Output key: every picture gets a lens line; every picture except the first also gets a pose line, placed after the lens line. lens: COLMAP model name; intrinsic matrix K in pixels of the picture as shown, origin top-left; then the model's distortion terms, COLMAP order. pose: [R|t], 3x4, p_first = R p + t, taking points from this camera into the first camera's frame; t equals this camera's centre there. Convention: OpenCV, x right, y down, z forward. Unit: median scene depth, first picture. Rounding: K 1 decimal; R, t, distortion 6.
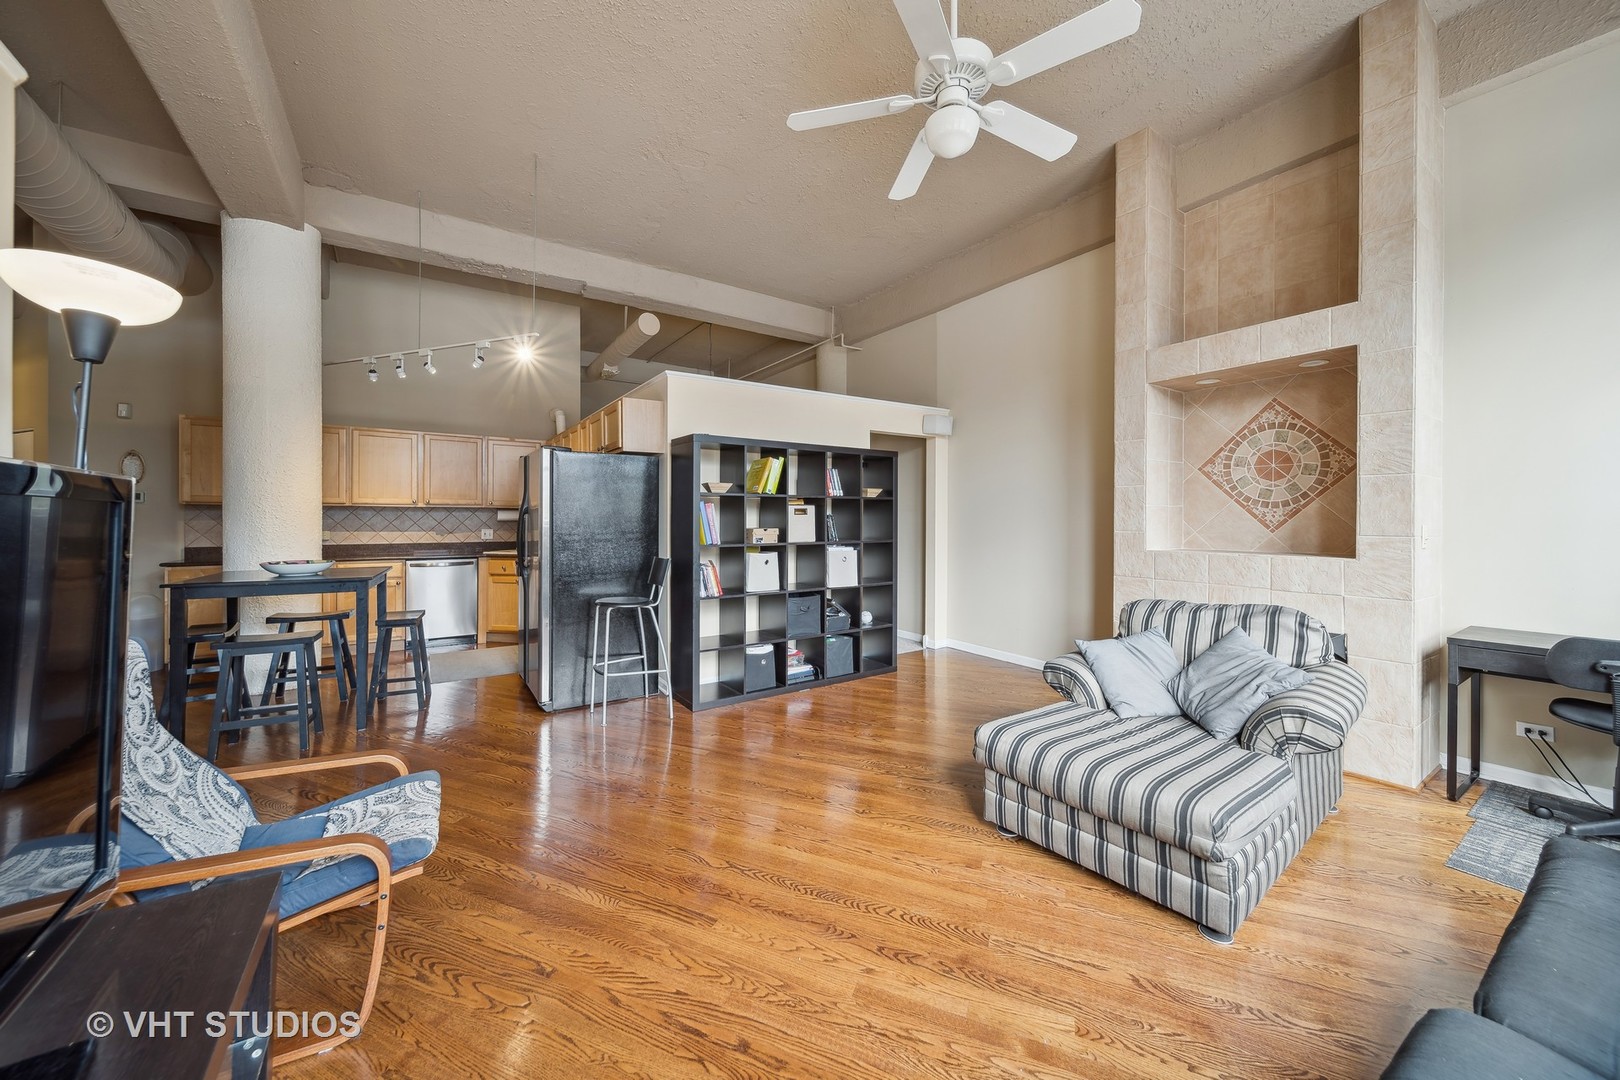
lens RADIAL K [[582.5, 0, 793.7], [0, 582.5, 517.9], [0, 0, 1]] dist [0.010489, -0.000657]
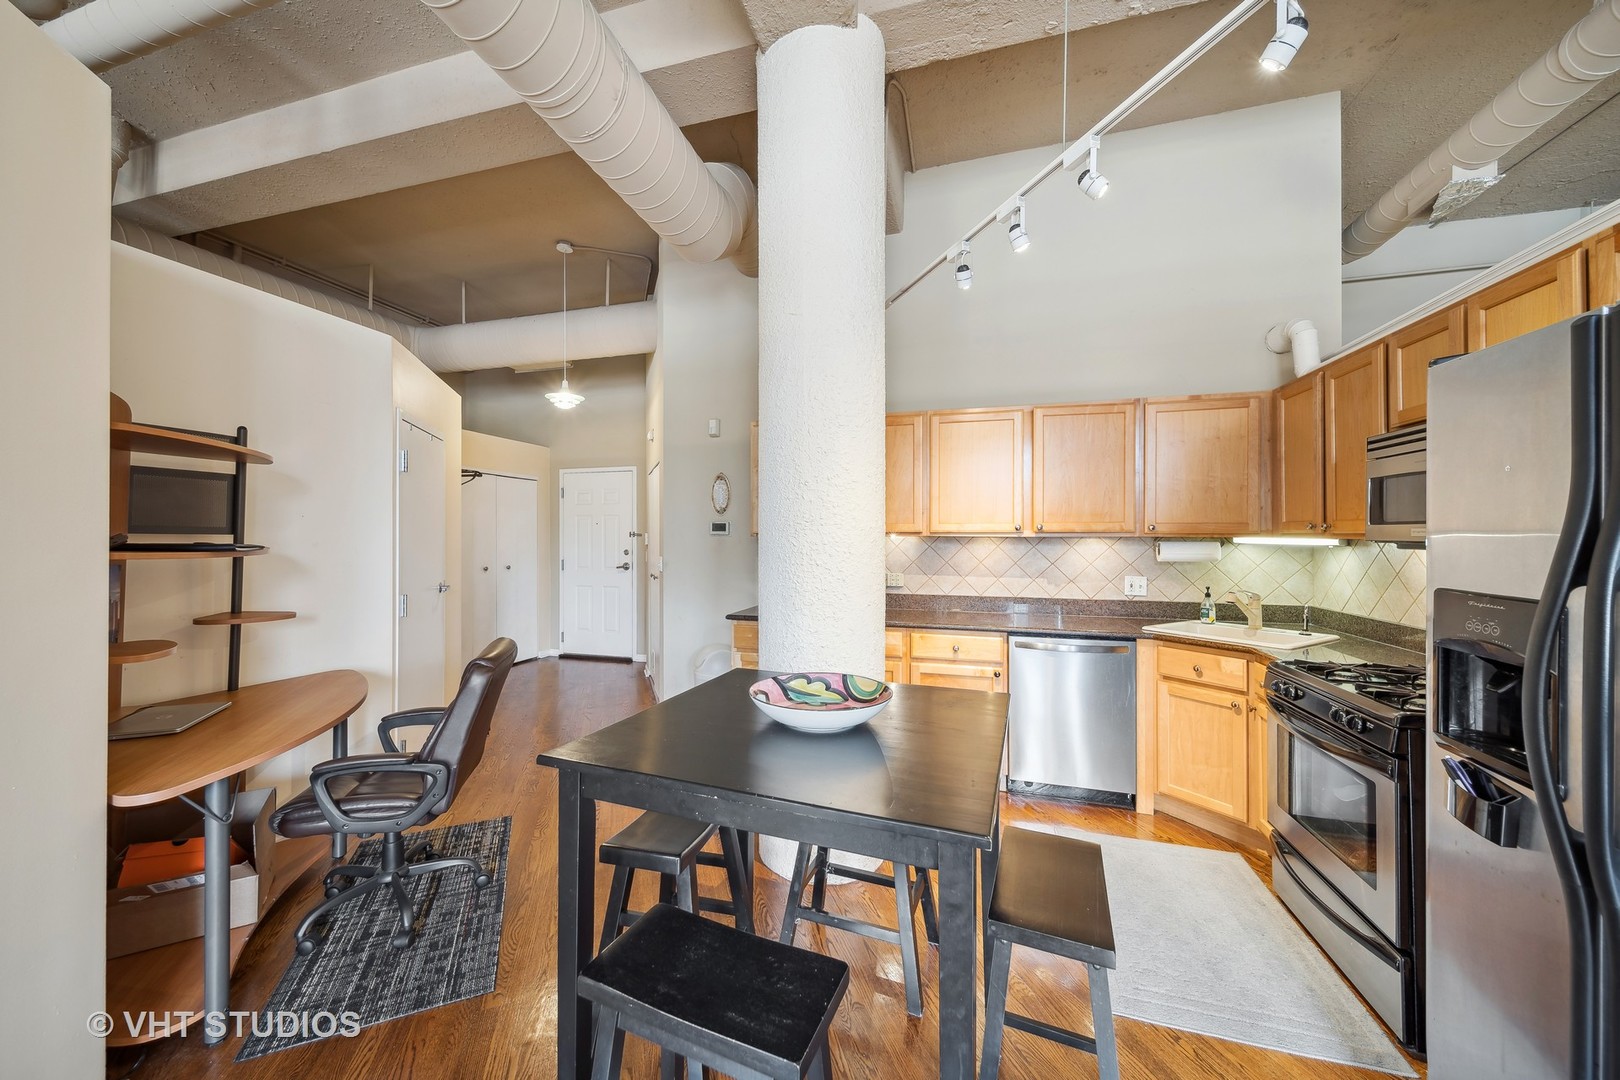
lens RADIAL K [[582.5, 0, 809.4], [0, 582.5, 537.1], [0, 0, 1]] dist [0.010489, -0.000657]
pose [[0.660110, -0.003667, -0.751160, -0.351703], [0.003047, 0.999993, -0.002204, -0.018357], [0.751162, -0.000833, 0.660117, 0.465937]]
